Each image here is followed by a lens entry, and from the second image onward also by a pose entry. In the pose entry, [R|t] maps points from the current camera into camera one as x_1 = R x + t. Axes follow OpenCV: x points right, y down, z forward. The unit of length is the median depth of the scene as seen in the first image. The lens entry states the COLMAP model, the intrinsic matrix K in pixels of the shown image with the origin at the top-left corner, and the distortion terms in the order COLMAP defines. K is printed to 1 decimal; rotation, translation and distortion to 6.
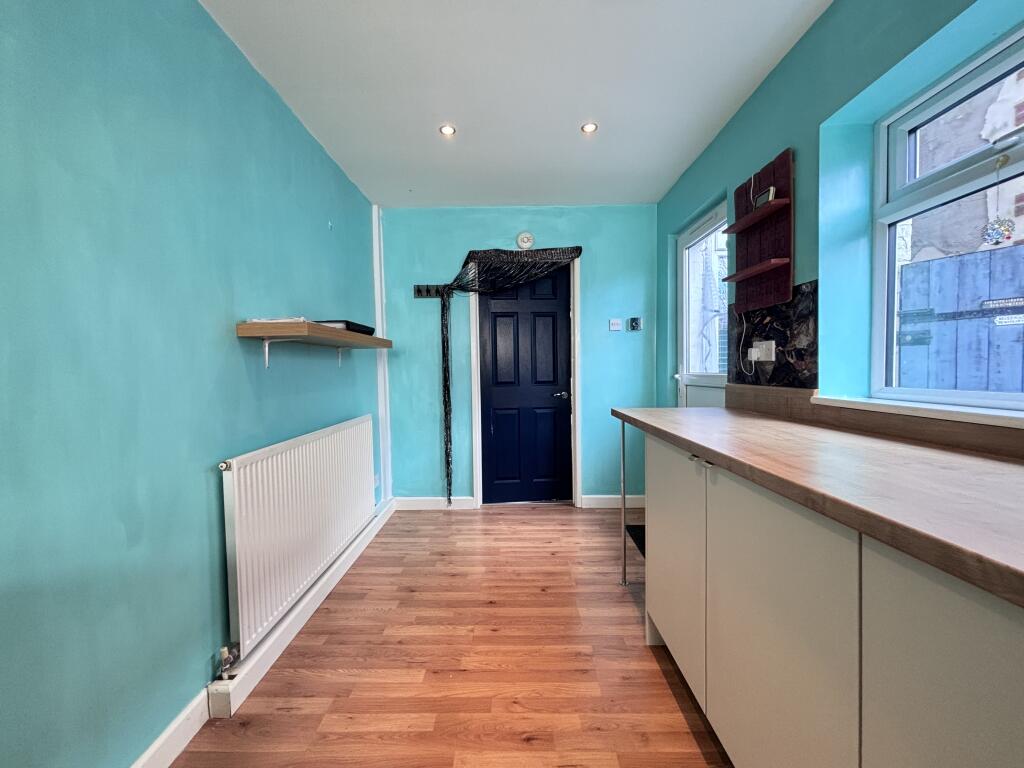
lens RADIAL K [[410.8, 0, 507.2], [0, 410.8, 380.6], [0, 0, 1]] dist [-0.003960, -0.000057]
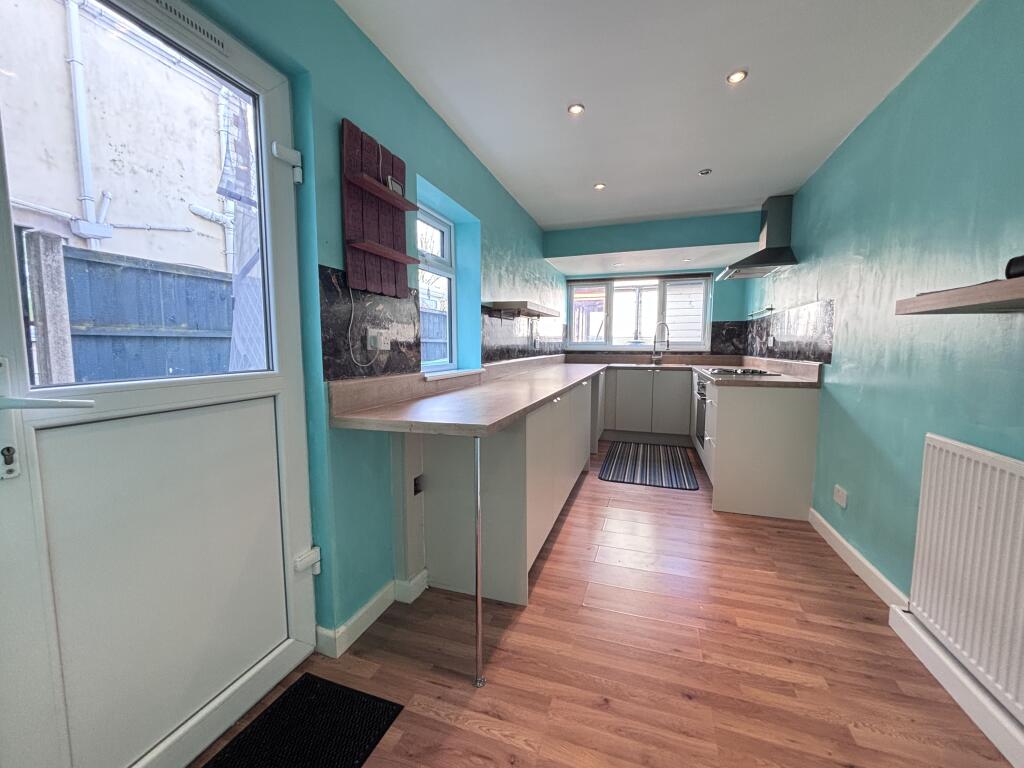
lens RADIAL K [[410.8, 0, 505.3], [0, 410.8, 381.5], [0, 0, 1]] dist [-0.003960, -0.000057]
pose [[-0.949057, -0.012751, 0.314846, 0.053680], [0.023891, 0.993393, 0.112246, -0.083446], [-0.314197, 0.114050, -0.942482, 2.017694]]
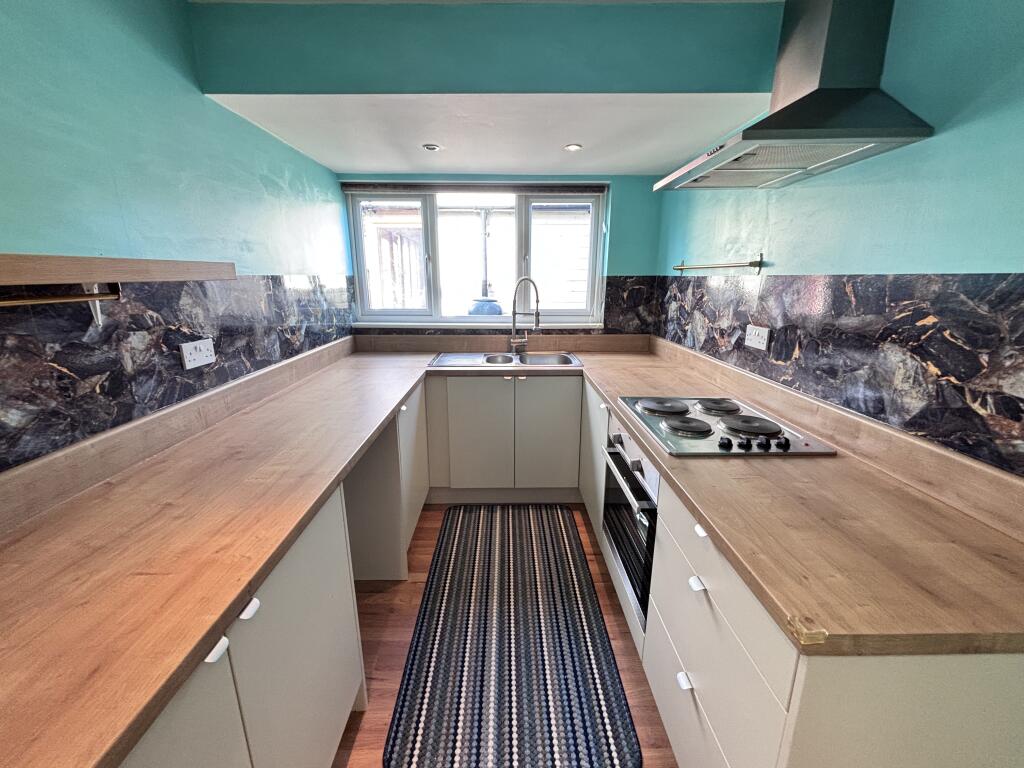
lens RADIAL K [[410.8, 0, 510.6], [0, 410.8, 385.1], [0, 0, 1]] dist [-0.003960, -0.000057]
pose [[-0.999272, 0.023451, -0.030079, 0.035166], [0.013945, 0.958673, 0.284168, -0.202447], [0.035500, 0.283541, -0.958303, 0.402100]]
